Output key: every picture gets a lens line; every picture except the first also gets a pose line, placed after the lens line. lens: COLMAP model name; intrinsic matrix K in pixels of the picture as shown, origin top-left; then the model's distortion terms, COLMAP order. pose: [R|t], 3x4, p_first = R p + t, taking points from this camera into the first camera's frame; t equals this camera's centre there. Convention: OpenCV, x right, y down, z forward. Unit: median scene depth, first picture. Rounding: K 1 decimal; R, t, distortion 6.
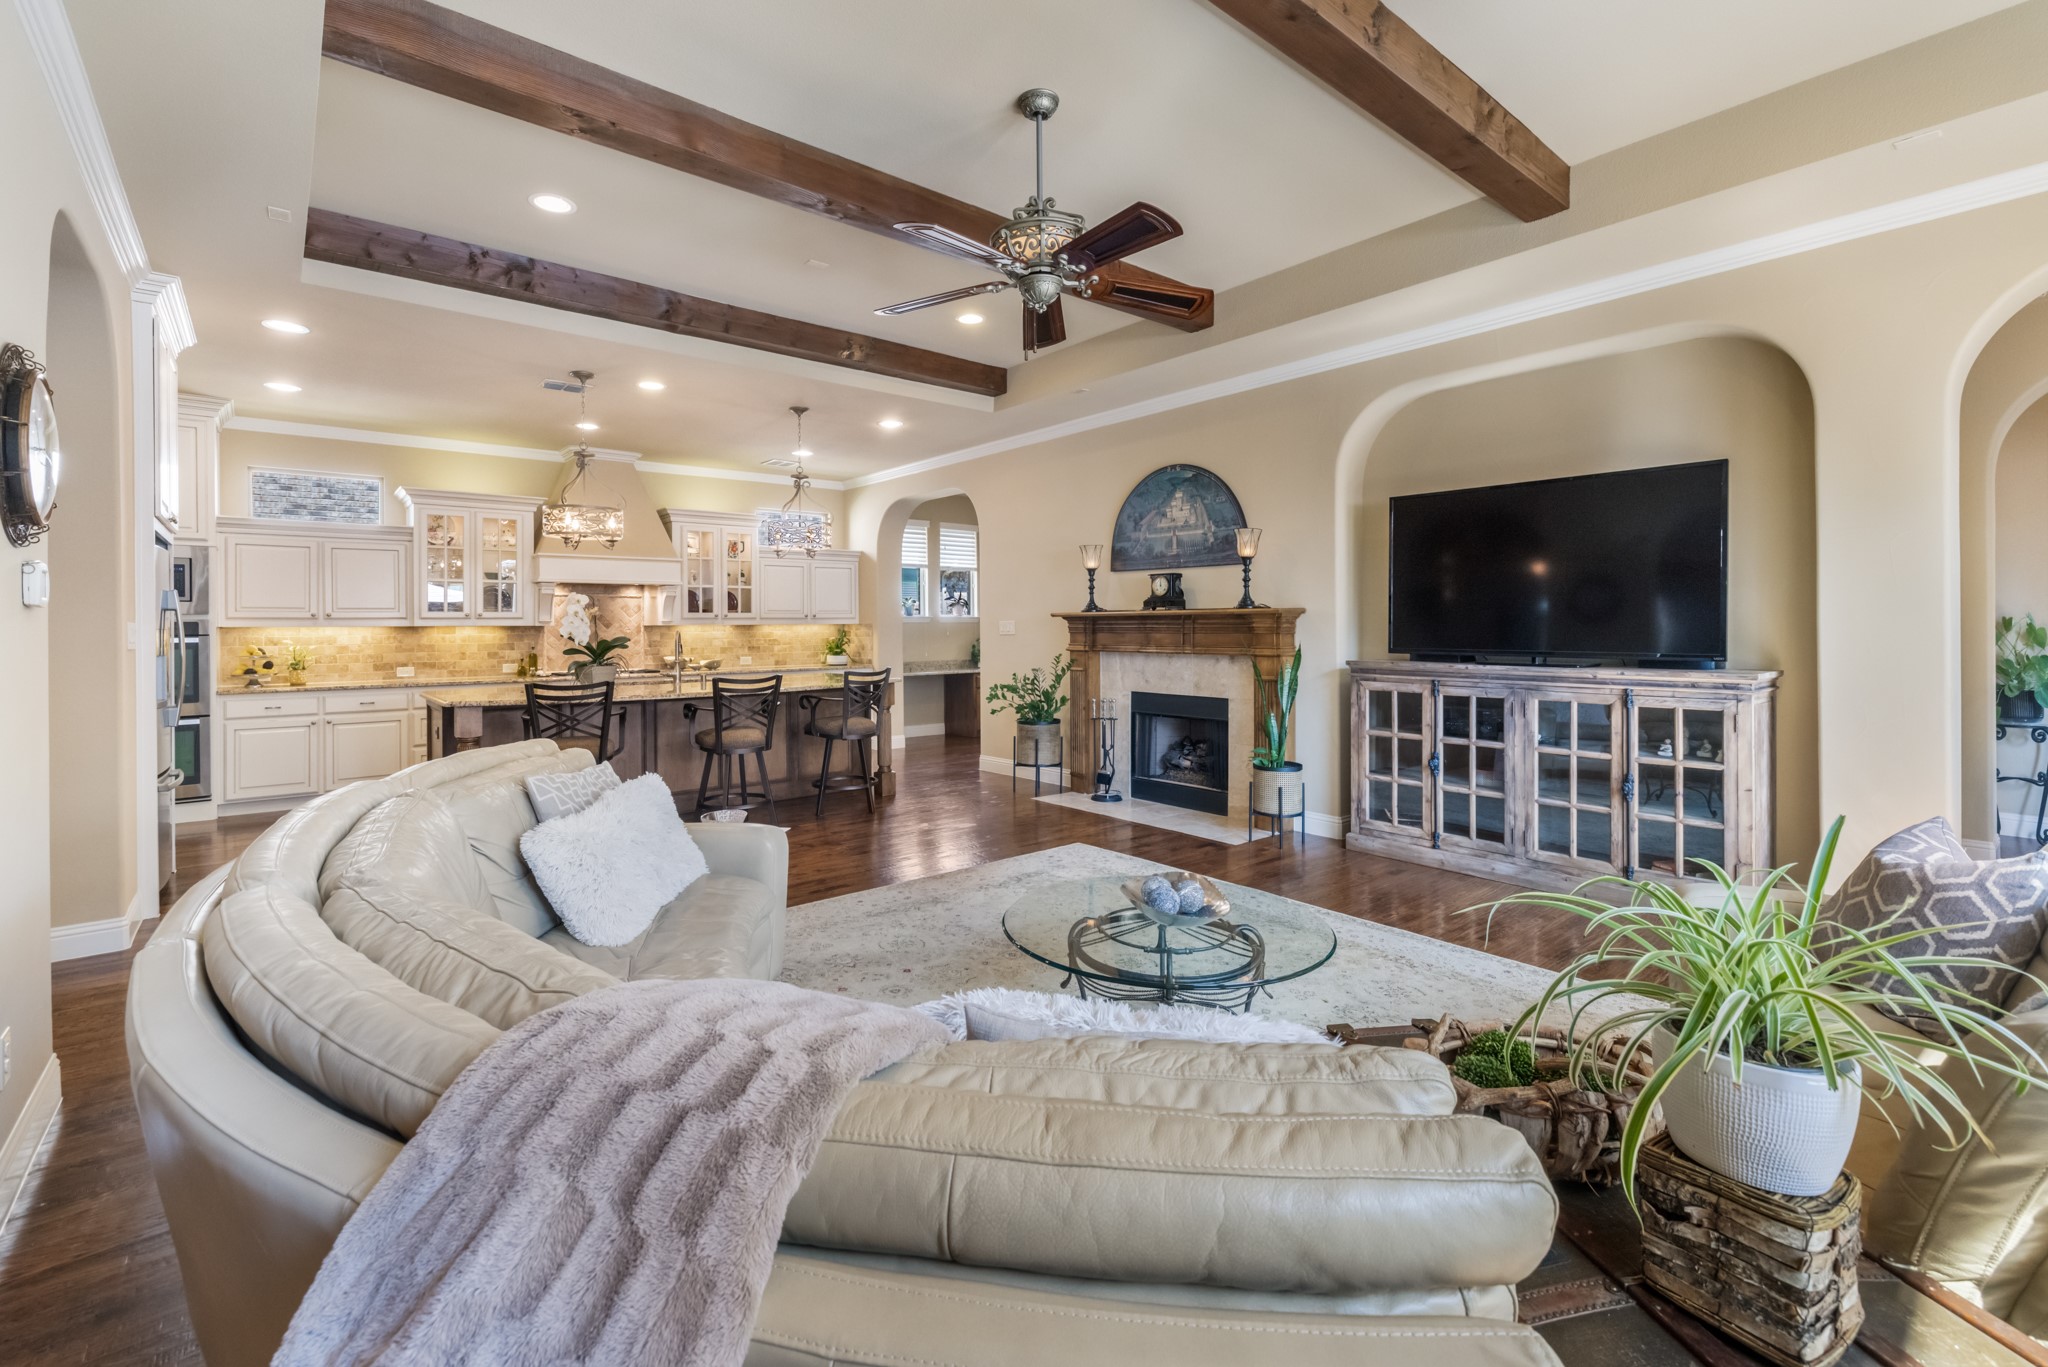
lens RADIAL K [[877.1, 0, 1033.1], [0, 877.1, 629.2], [0, 0, 1]] dist [0.002444, -0.000024]
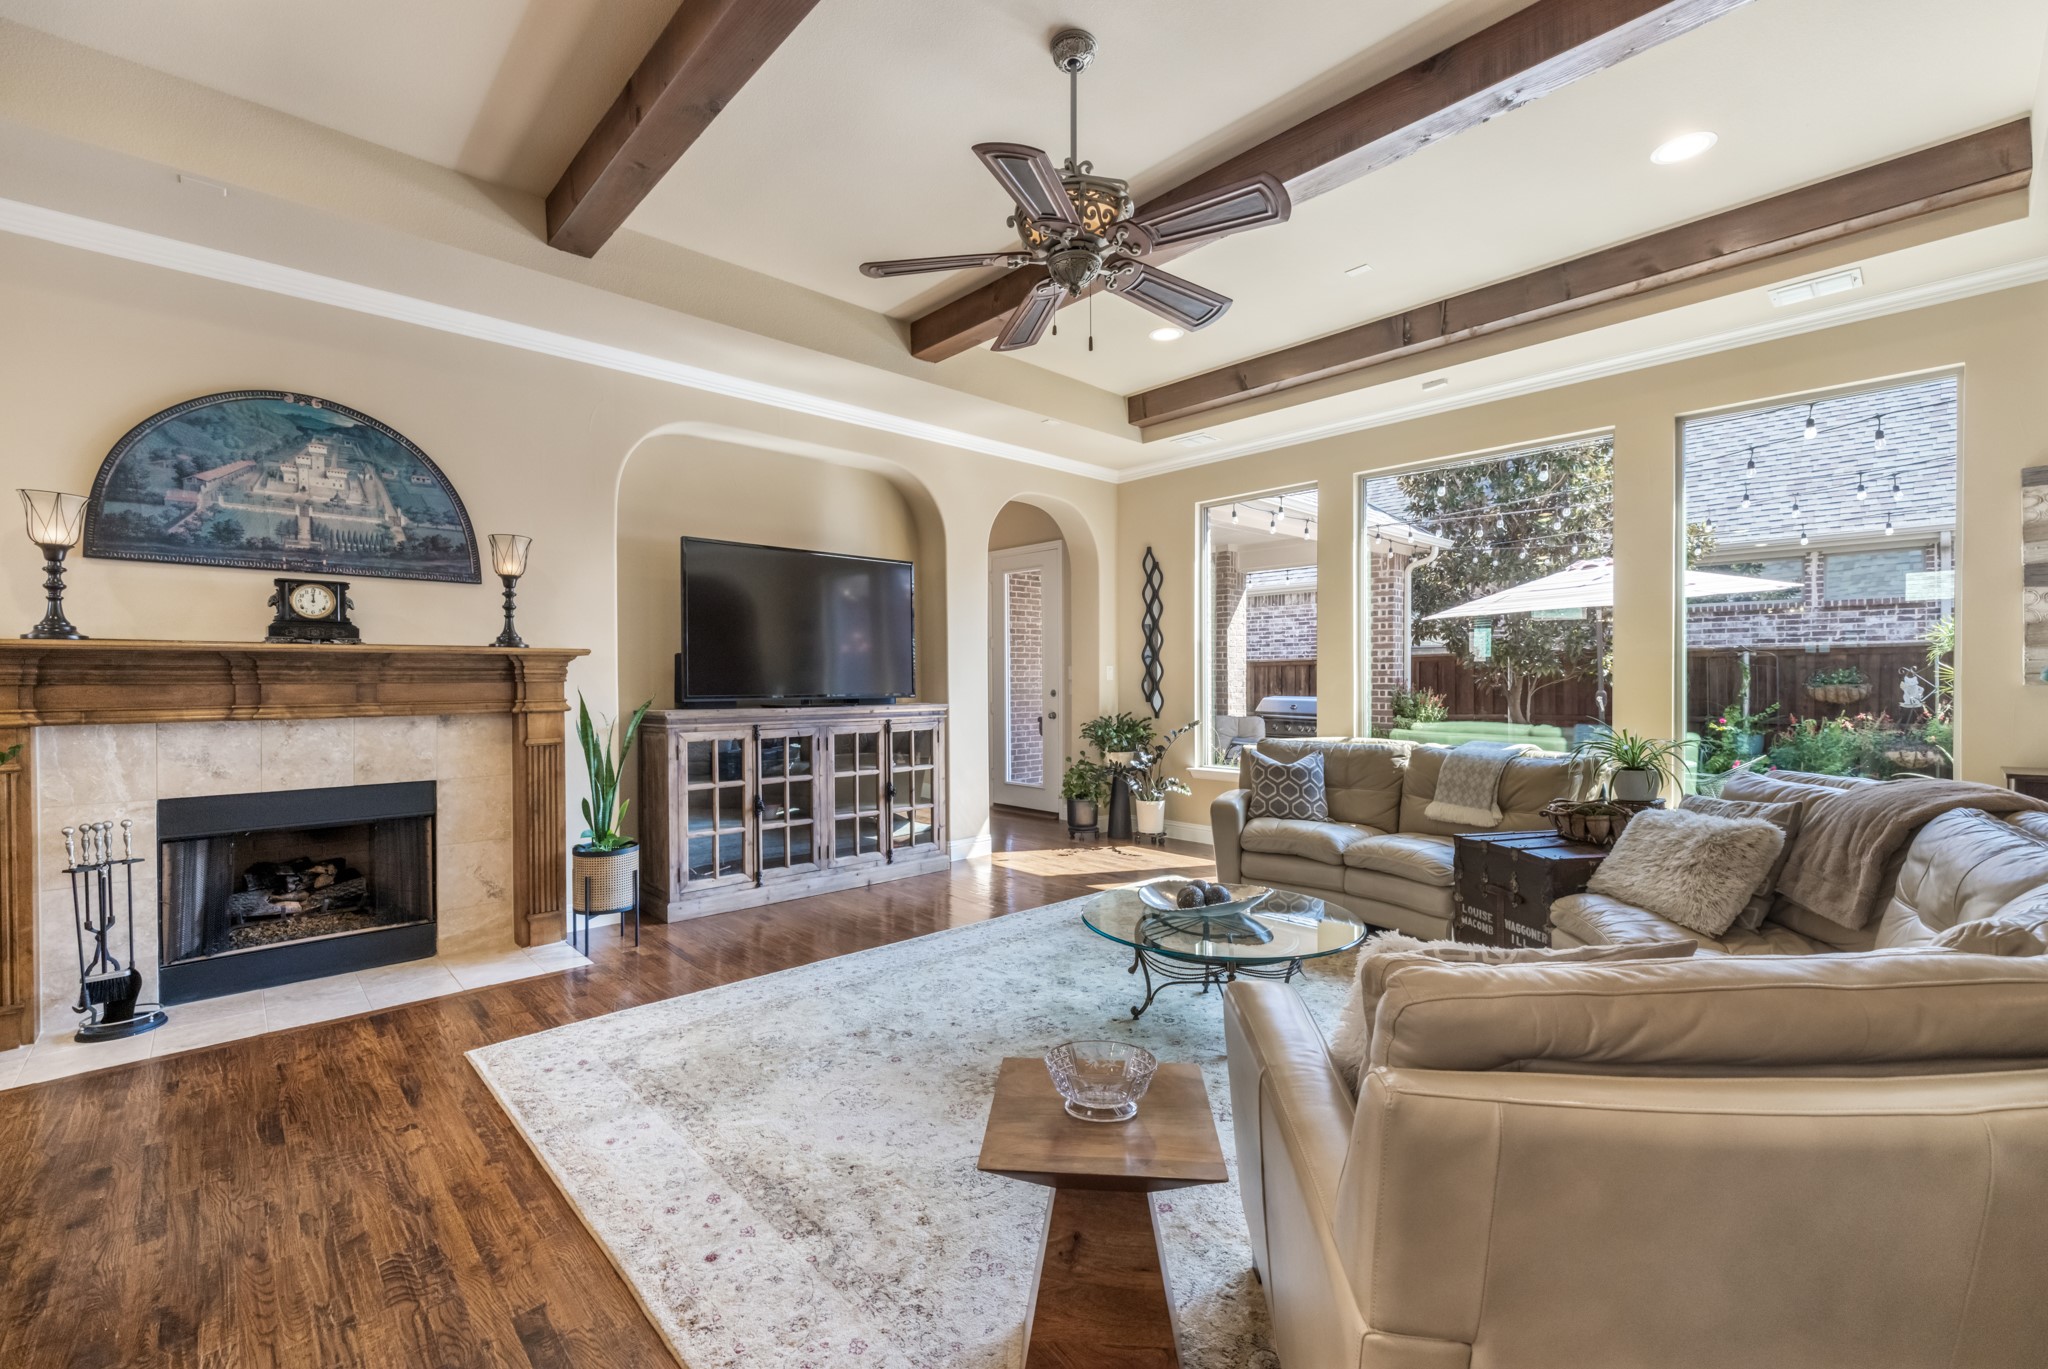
lens RADIAL K [[877.1, 0, 1025.8], [0, 877.1, 679.3], [0, 0, 1]] dist [0.002444, -0.000024]
pose [[-0.043857, 0.003622, 0.999031, -0.446032], [0.008462, 0.999959, -0.003254, 0.007806], [-0.999002, 0.008311, -0.043886, 0.549200]]
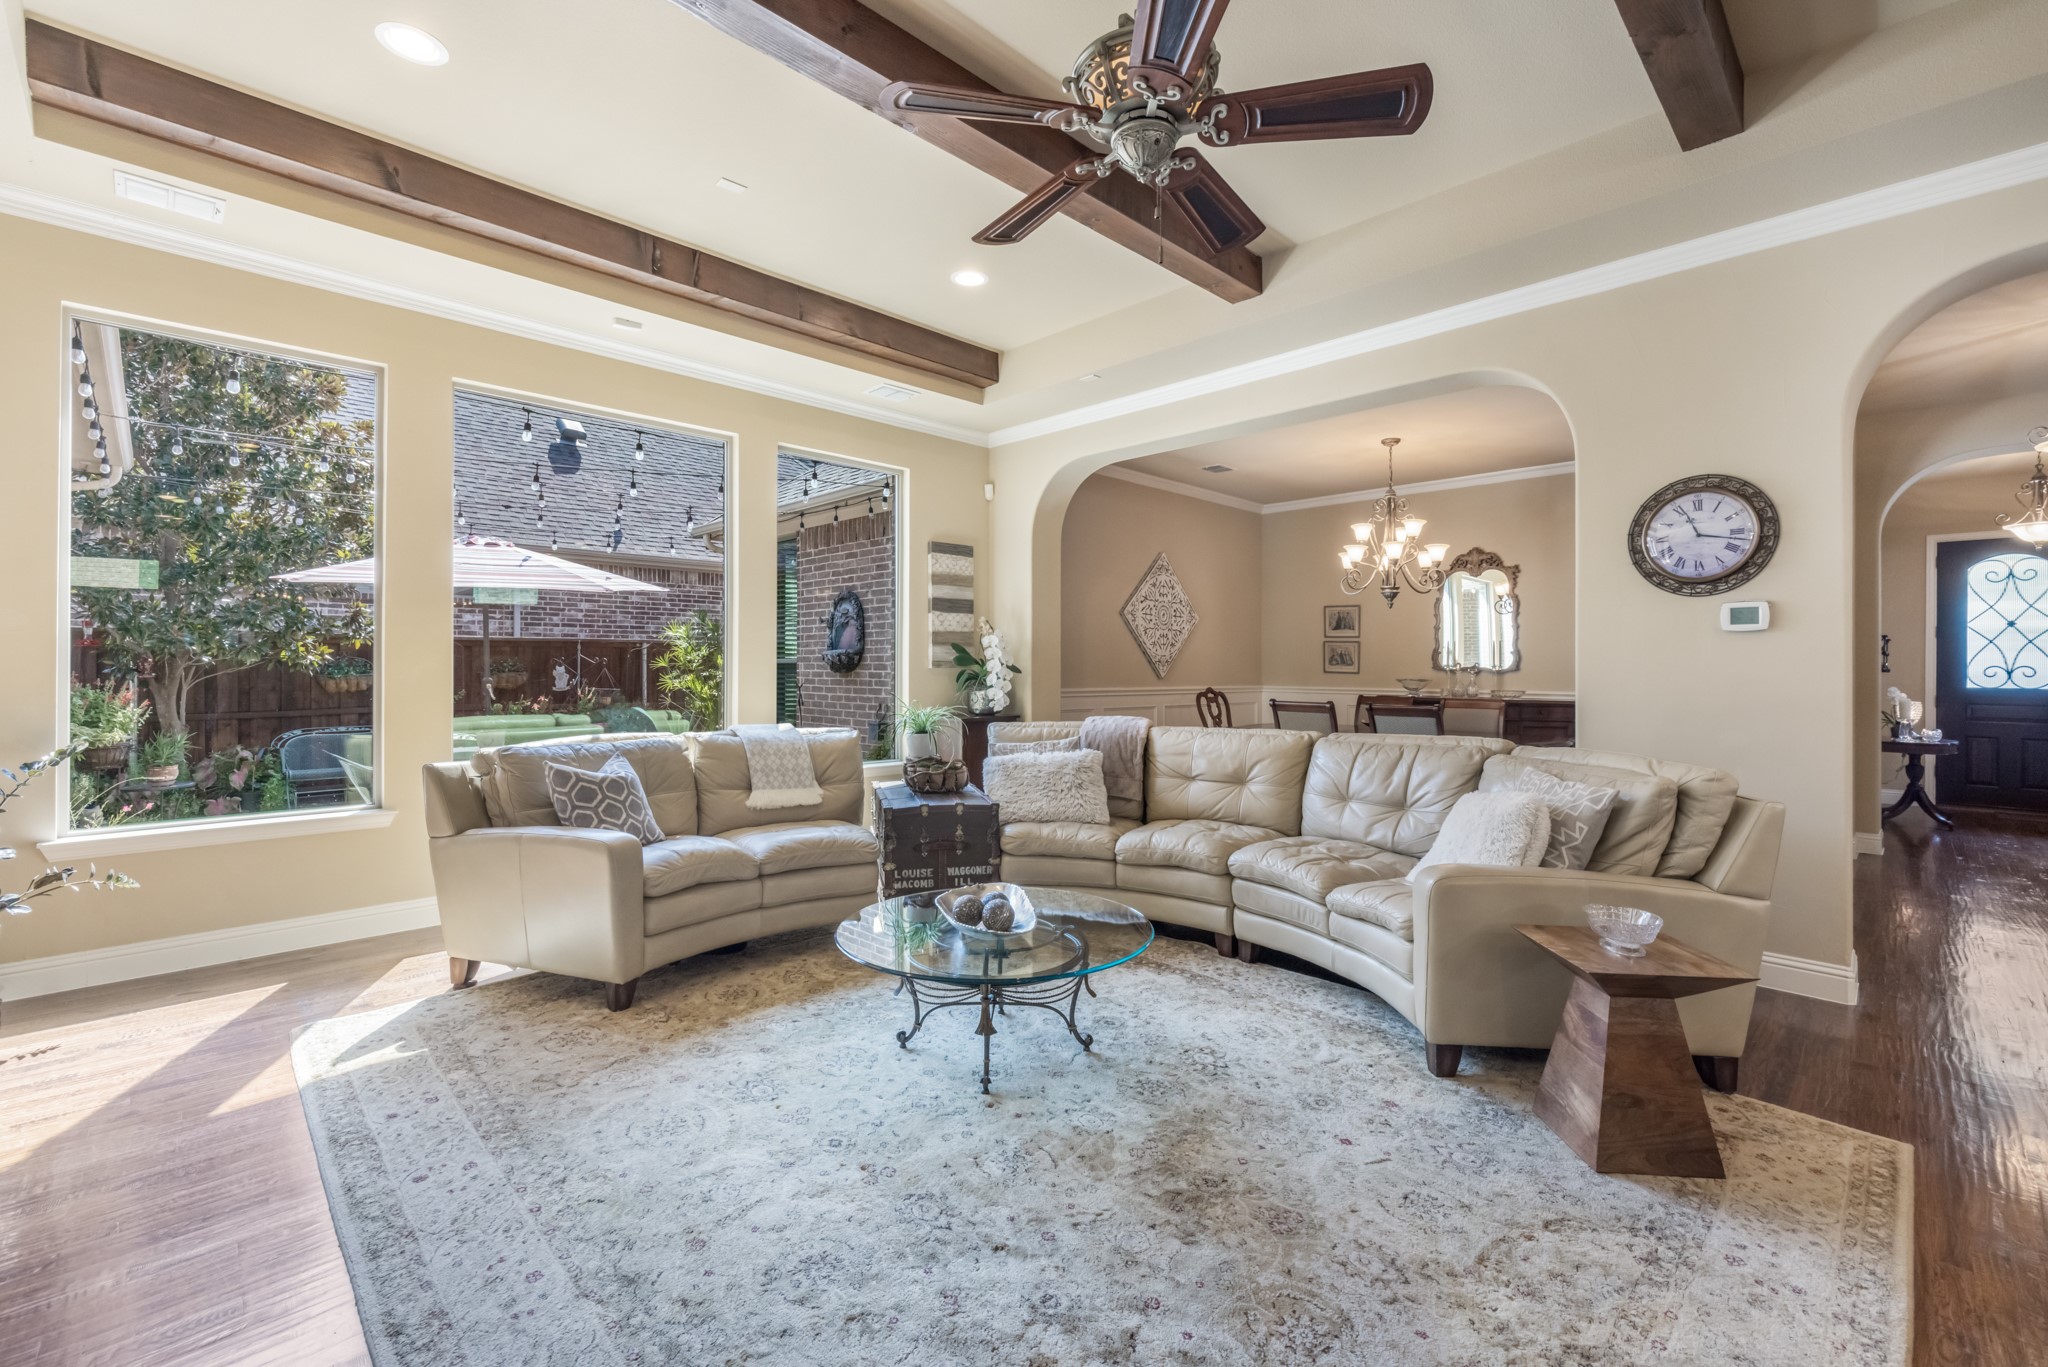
lens RADIAL K [[877.1, 0, 1057.2], [0, 877.1, 666.3], [0, 0, 1]] dist [0.002444, -0.000024]
pose [[-0.997124, 0.004149, -0.075672, 0.055558], [0.004043, 0.999991, 0.001556, 0.011791], [0.075677, 0.001246, -0.997132, 0.864788]]
